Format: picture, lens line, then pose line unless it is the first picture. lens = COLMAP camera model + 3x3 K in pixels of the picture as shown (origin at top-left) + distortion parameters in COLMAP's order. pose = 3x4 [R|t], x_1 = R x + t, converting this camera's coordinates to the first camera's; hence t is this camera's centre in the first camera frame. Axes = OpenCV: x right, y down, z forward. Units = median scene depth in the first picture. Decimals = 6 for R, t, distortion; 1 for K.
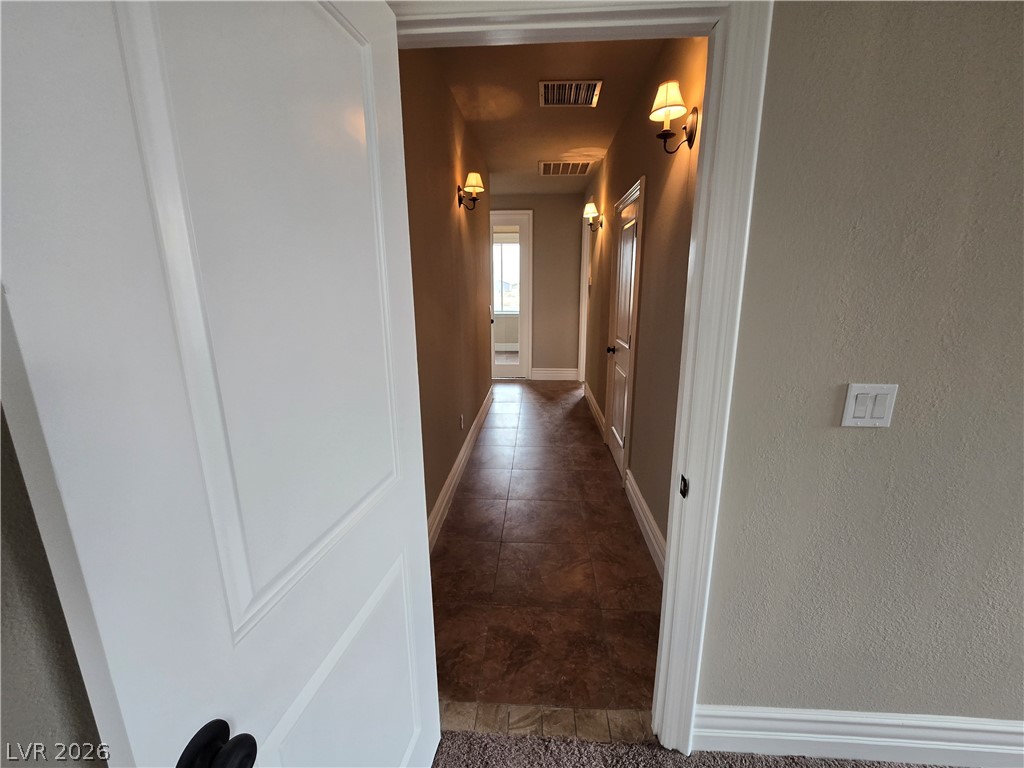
lens RADIAL K [[424.3, 0, 515.0], [0, 424.3, 383.7], [0, 0, 1]] dist [-0.006480, 0.004083]
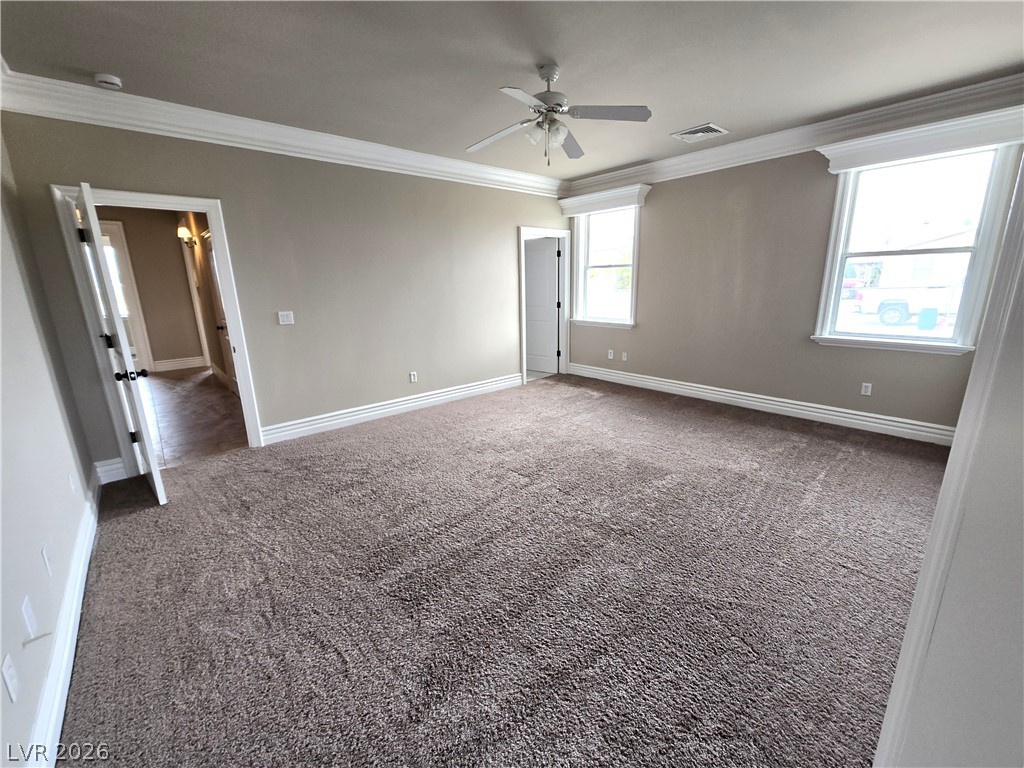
lens RADIAL K [[424.3, 0, 509.9], [0, 424.3, 380.7], [0, 0, 1]] dist [-0.006480, 0.004083]
pose [[0.716546, -0.174839, 0.675273, -0.074865], [0.178045, 0.981854, 0.065290, 0.160004], [-0.674435, 0.073445, 0.734673, -0.679041]]
